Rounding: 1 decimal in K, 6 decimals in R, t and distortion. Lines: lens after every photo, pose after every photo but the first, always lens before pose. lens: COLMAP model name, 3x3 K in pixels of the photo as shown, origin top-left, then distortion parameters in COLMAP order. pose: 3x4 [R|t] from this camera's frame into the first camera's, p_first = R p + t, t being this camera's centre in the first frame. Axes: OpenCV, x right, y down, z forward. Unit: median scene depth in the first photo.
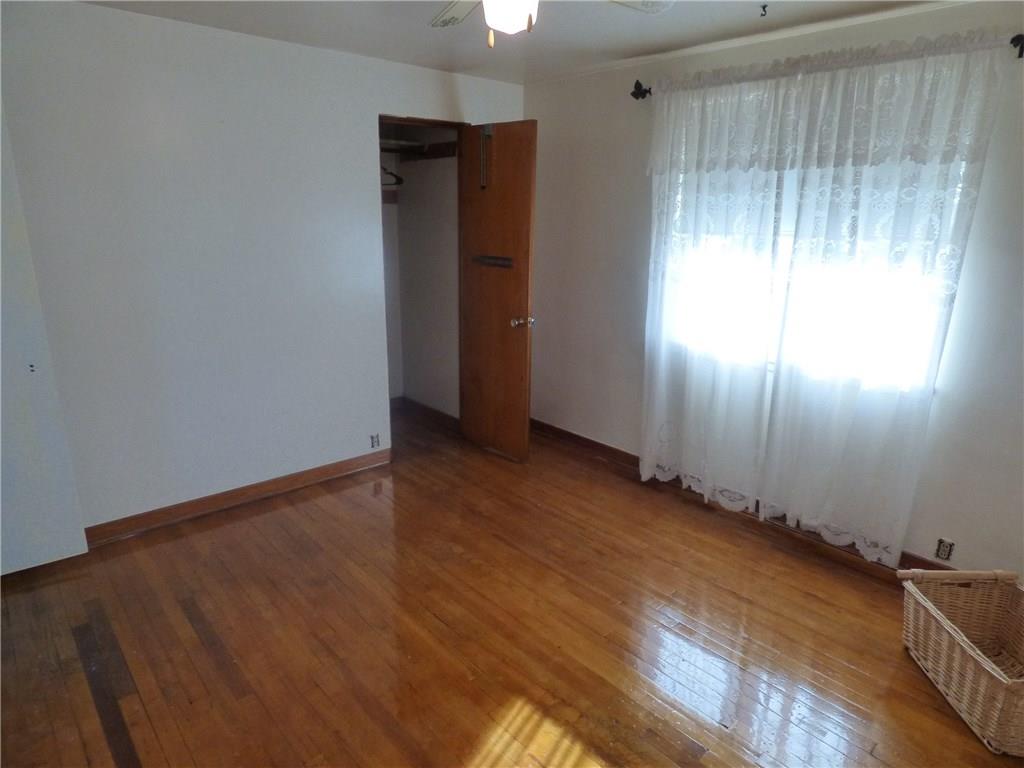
lens RADIAL K [[627.6, 0, 512.6], [0, 627.6, 381.9], [0, 0, 1]] dist [-0.002848, -0.027579]
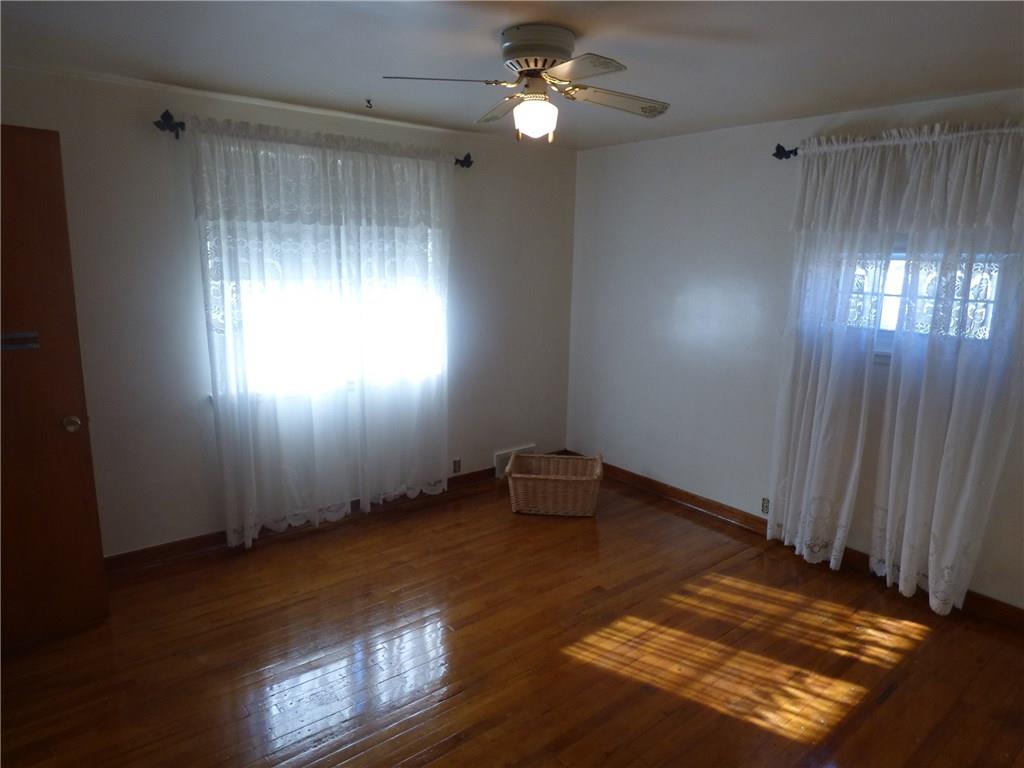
lens RADIAL K [[660.8, 0, 517.5], [0, 660.8, 384.1], [0, 0, 1]] dist [-0.021259, 0.001097]
pose [[0.042230, -0.214890, 0.975725, -0.834713], [0.234852, 0.951367, 0.199361, -0.211532], [-0.971113, 0.220732, 0.090643, 0.596350]]
